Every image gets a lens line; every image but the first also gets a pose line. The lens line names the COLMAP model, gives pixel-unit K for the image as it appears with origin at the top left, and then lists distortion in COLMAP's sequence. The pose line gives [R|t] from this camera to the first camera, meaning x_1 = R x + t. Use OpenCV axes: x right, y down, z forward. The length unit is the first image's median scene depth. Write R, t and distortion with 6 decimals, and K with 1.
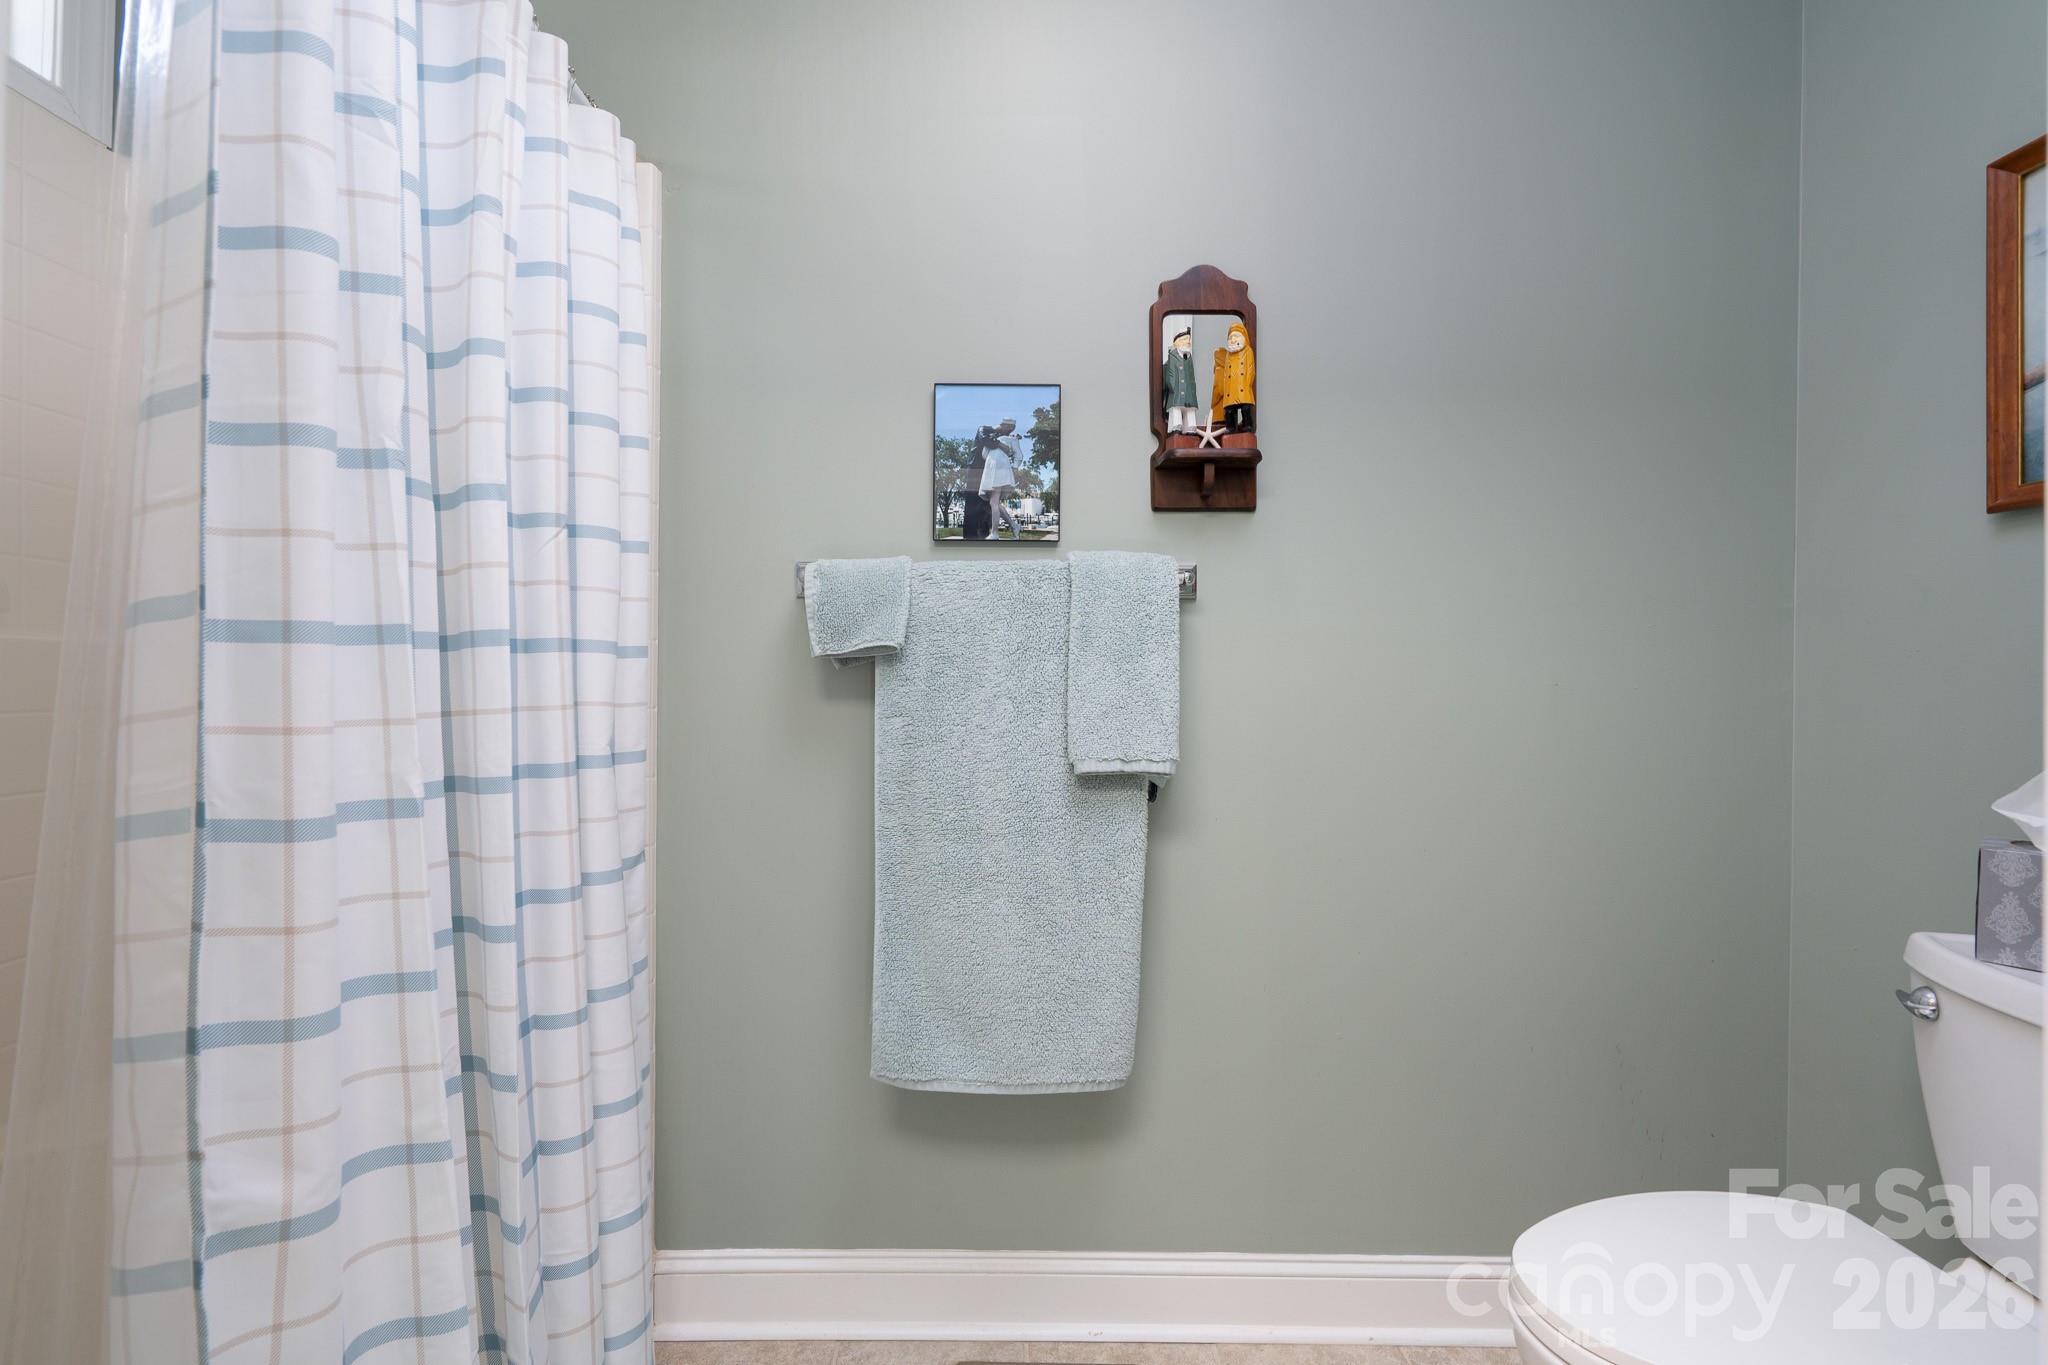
lens RADIAL K [[935.2, 0, 1004.1], [0, 935.2, 682.0], [0, 0, 1]] dist [-0.002194, 0.001086]
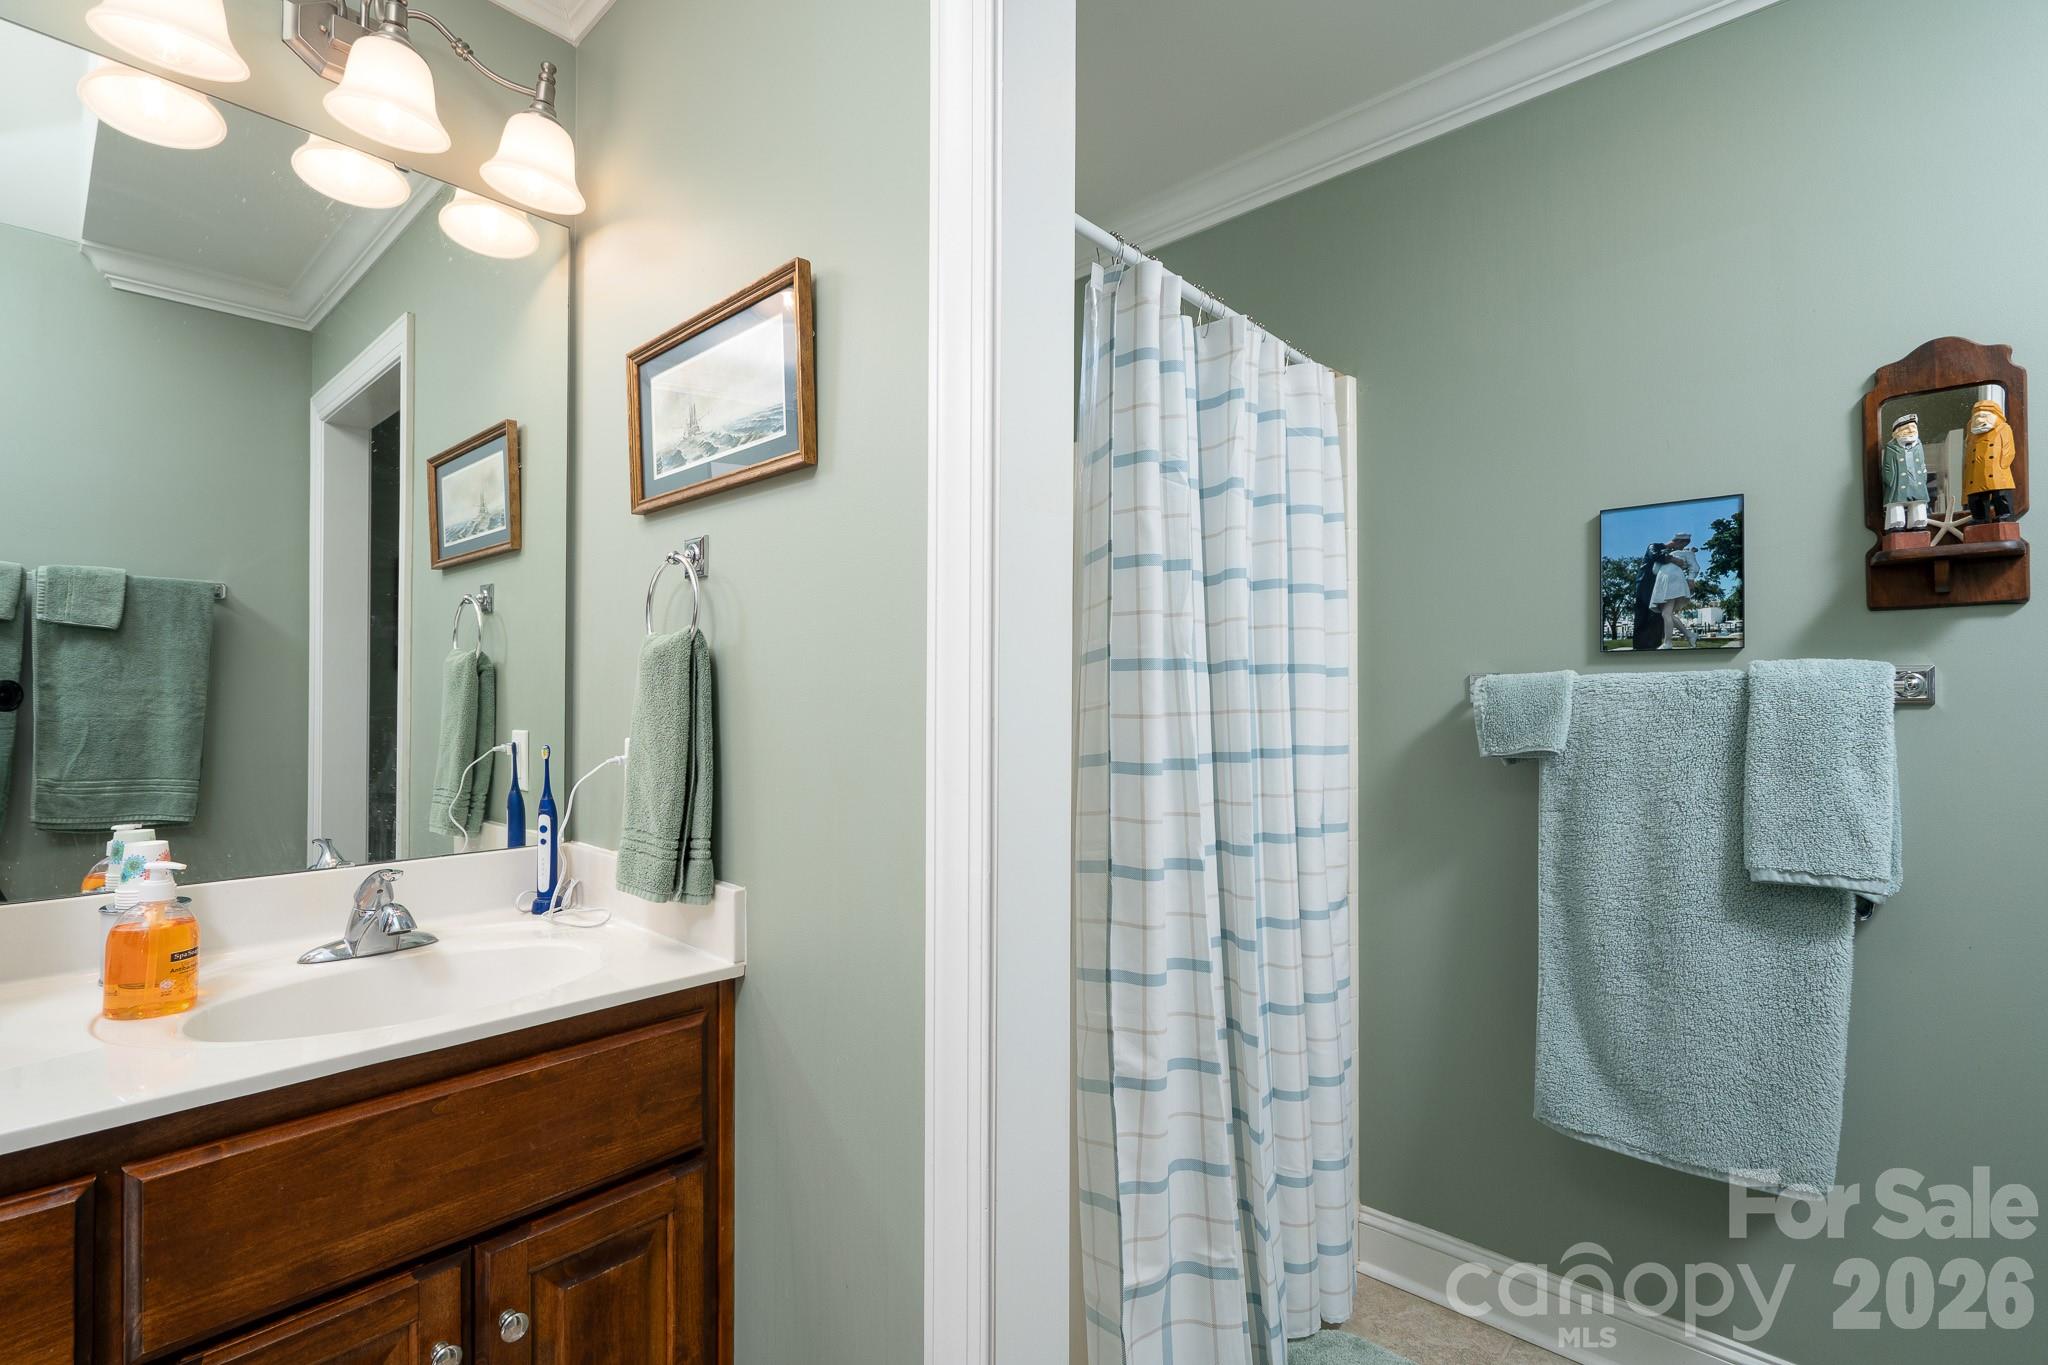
lens RADIAL K [[935.2, 0, 1016.9], [0, 935.2, 692.3], [0, 0, 1]] dist [-0.002194, 0.001086]
pose [[0.730077, -0.009483, -0.683299, 0.186628], [0.007090, 0.999955, -0.006303, -0.107587], [0.683328, -0.000243, 0.730111, -0.301584]]
